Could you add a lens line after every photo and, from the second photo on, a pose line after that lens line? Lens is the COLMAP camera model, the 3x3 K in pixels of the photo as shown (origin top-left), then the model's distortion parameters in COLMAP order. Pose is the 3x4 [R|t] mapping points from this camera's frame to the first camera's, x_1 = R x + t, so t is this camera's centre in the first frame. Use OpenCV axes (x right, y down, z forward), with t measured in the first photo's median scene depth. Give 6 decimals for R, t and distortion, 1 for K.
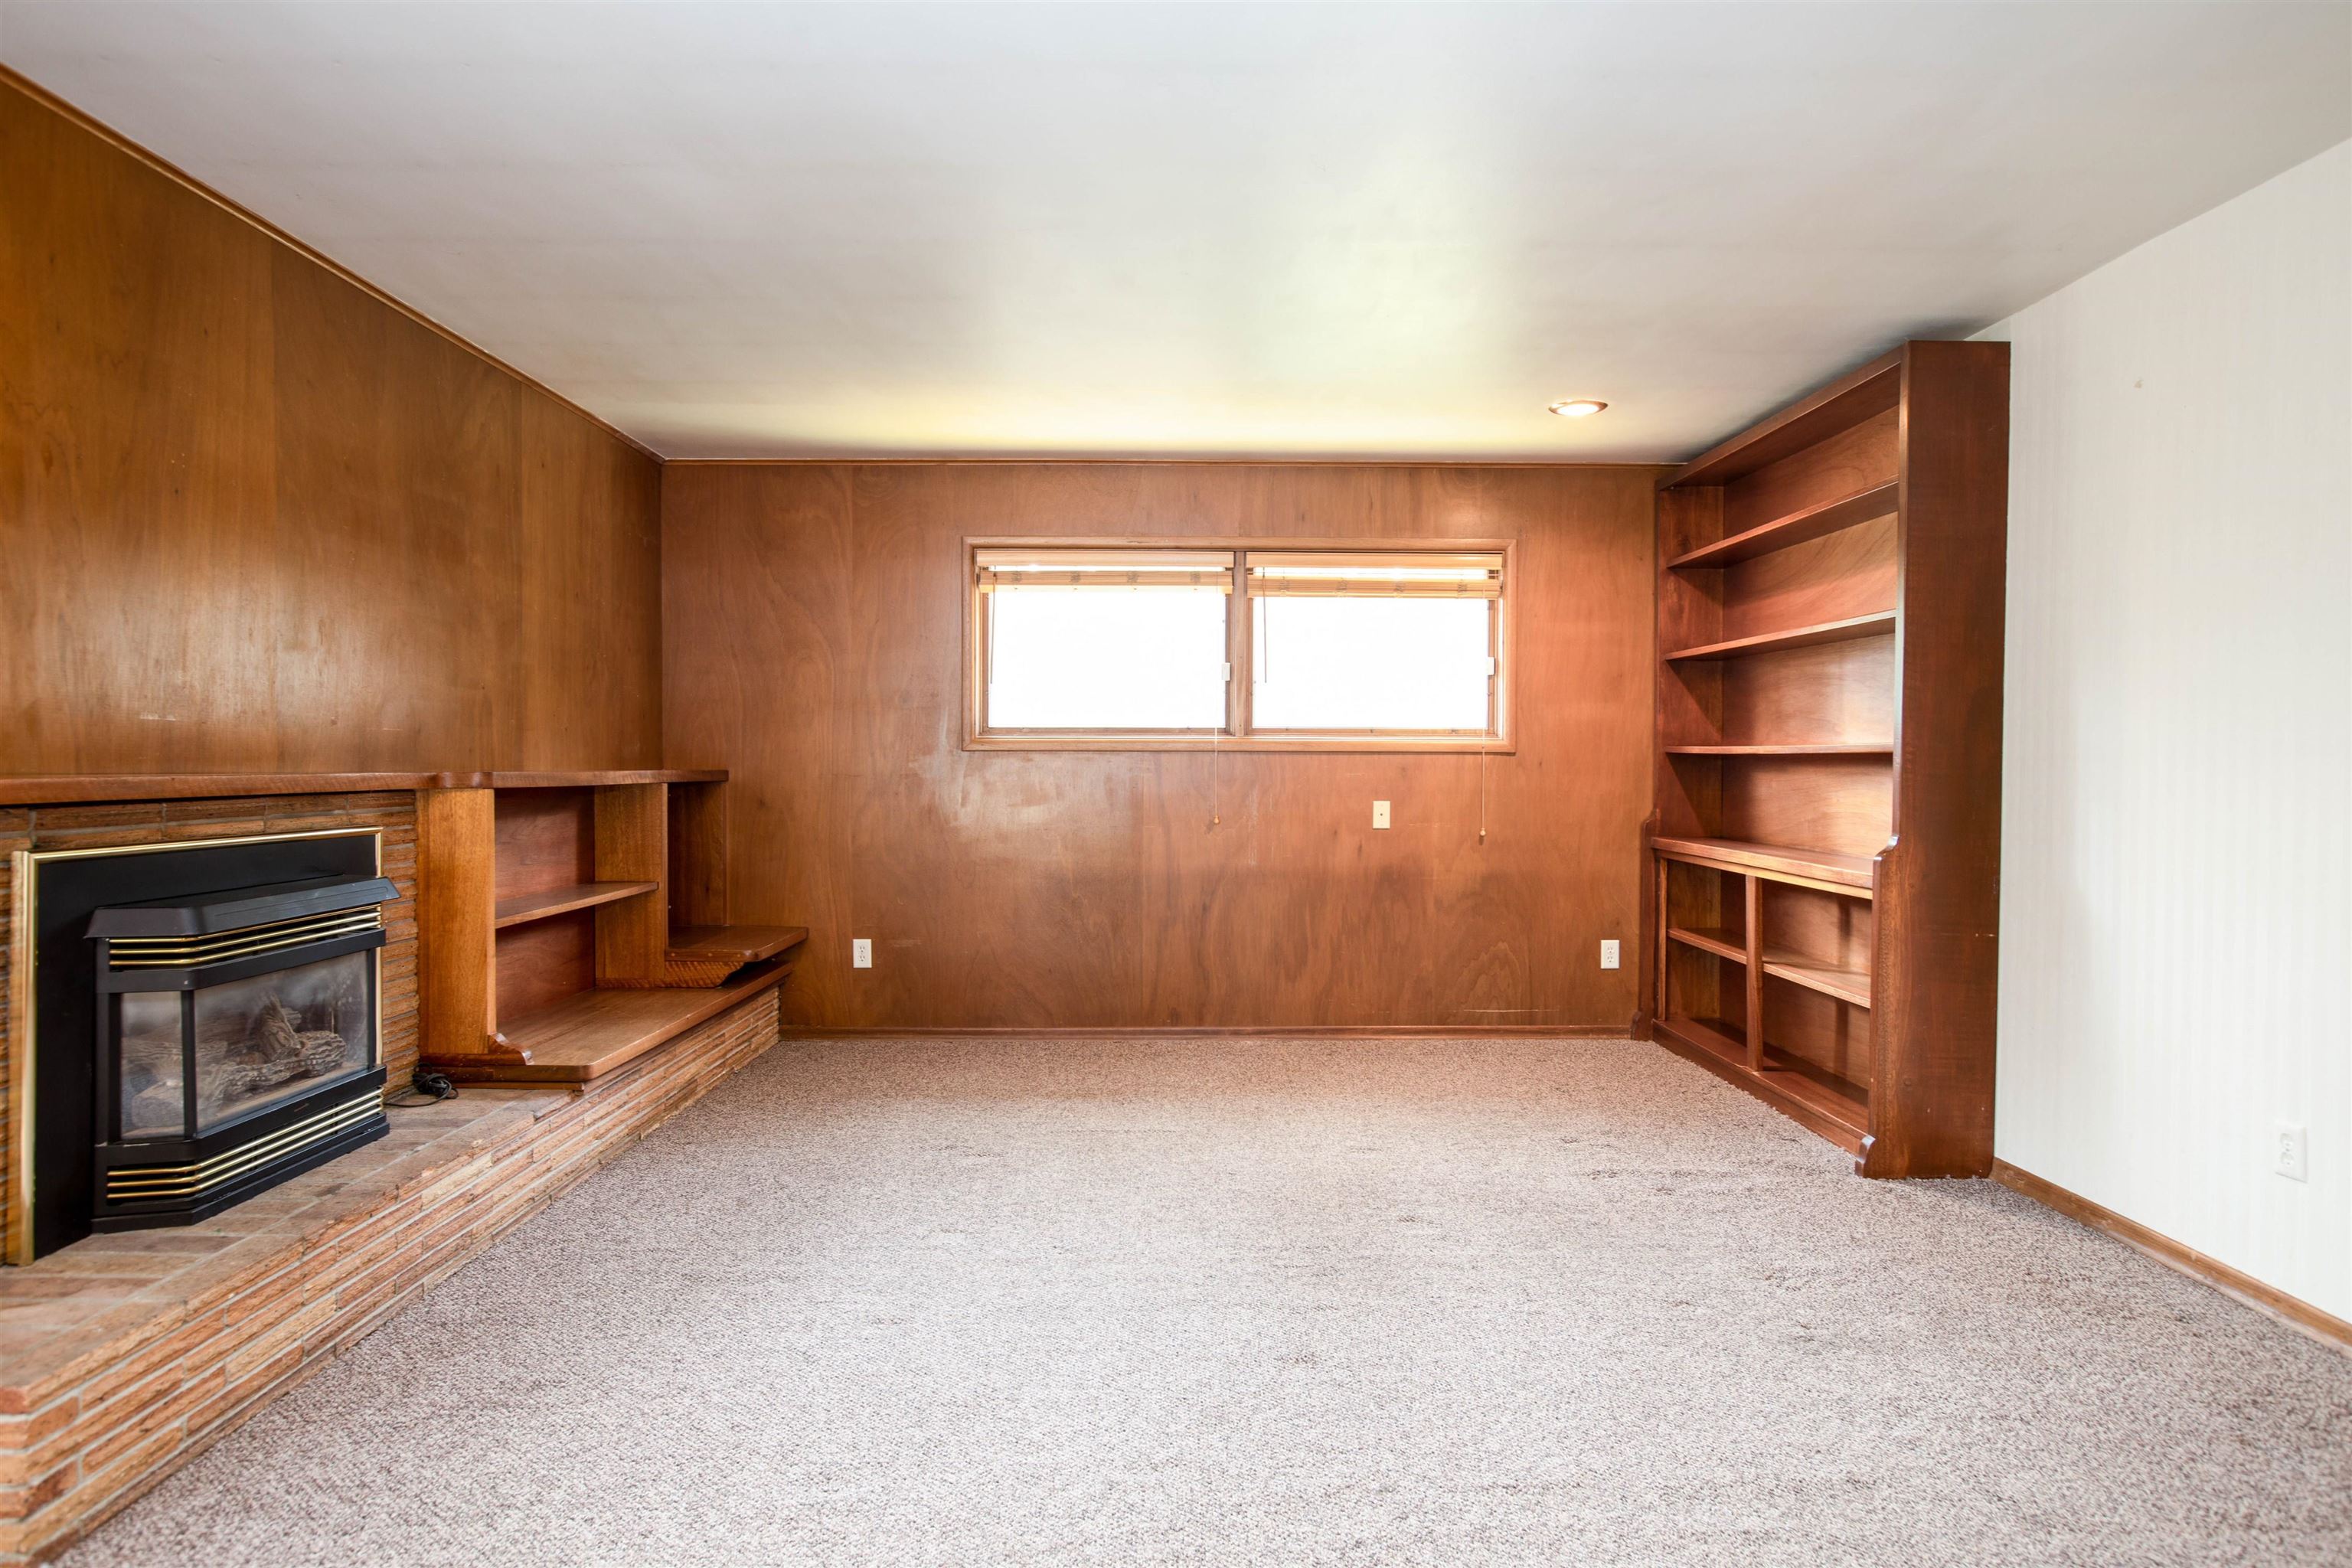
lens RADIAL K [[1372.3, 0, 1219.3], [0, 1372.3, 787.2], [0, 0, 1]] dist [-0.036402, 0.029671]
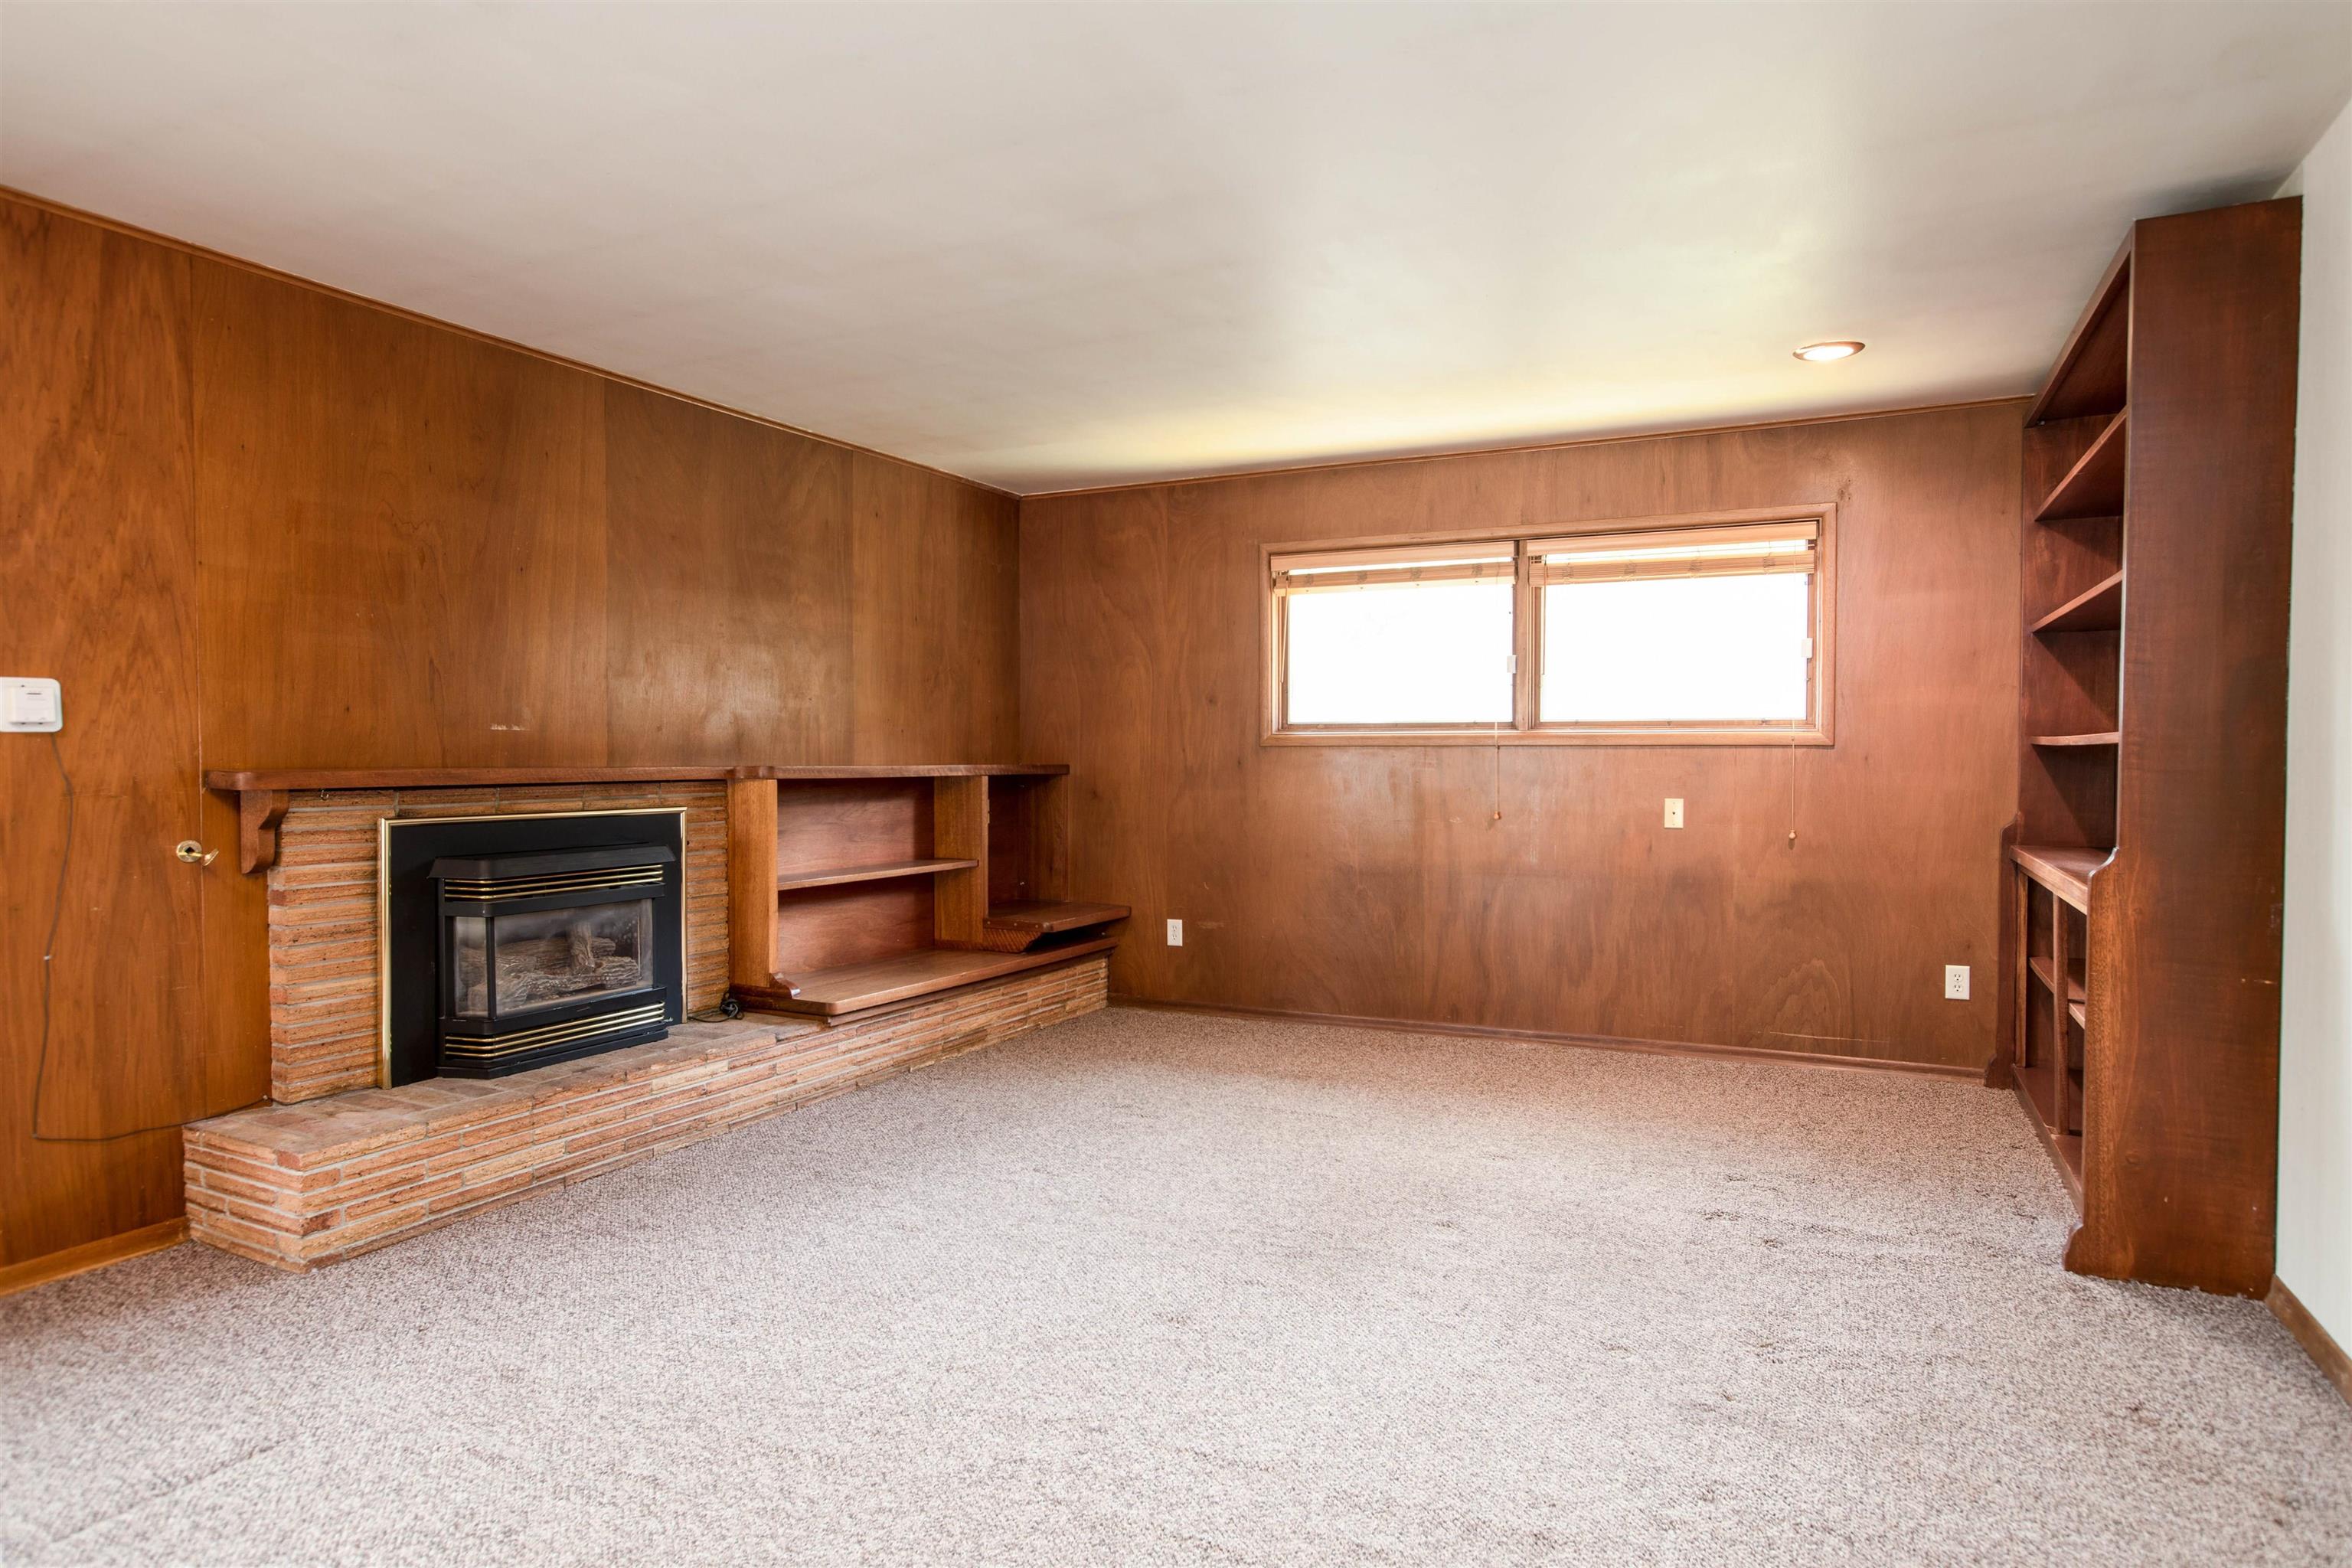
lens RADIAL K [[1372.3, 0, 1154.2], [0, 1372.3, 786.5], [0, 0, 1]] dist [-0.036402, 0.029671]
pose [[0.883206, 0.007630, -0.468923, 0.327252], [-0.005984, 0.999970, 0.005001, -0.000778], [0.468947, -0.001611, 0.883225, 0.031151]]
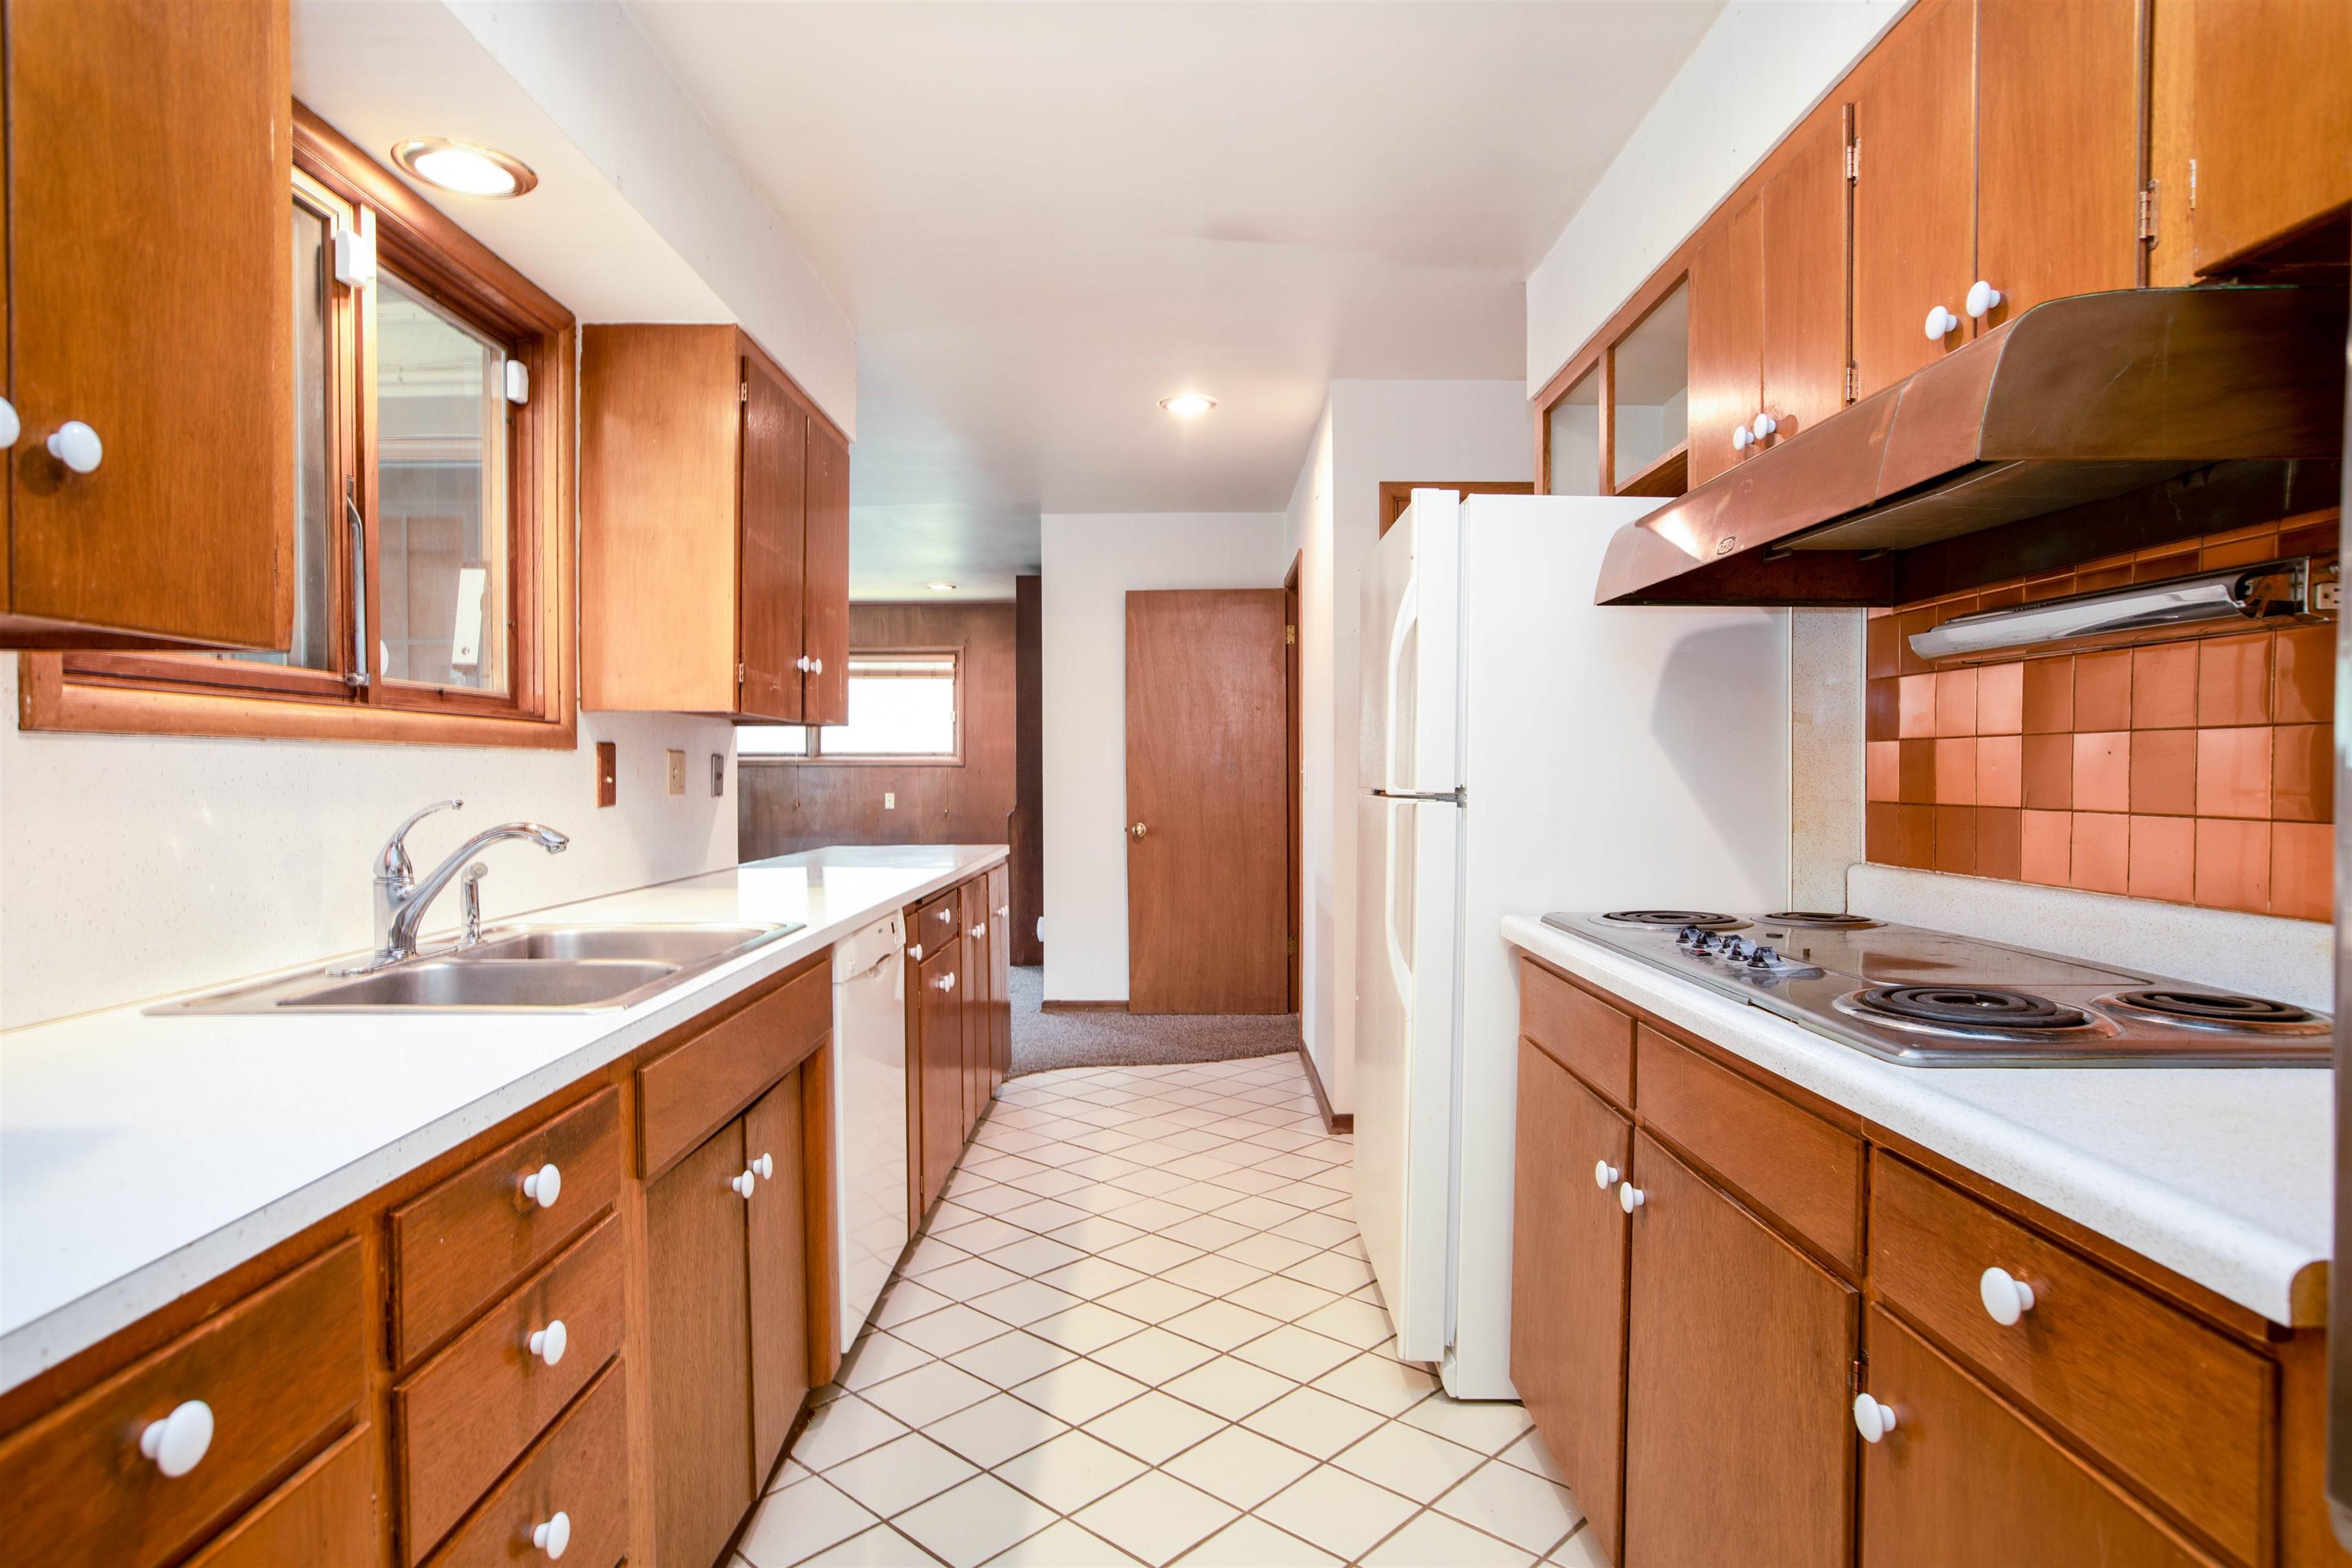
lens RADIAL K [[1328.2, 0, 1178.1], [0, 1328.2, 788.8], [0, 0, 1]] dist [-0.027328, 0.006713]
pose [[0.999916, -0.004947, 0.011975, 0.642073], [0.004906, 0.999982, 0.003408, -0.000110], [-0.011992, -0.003349, 0.999922, -0.986090]]
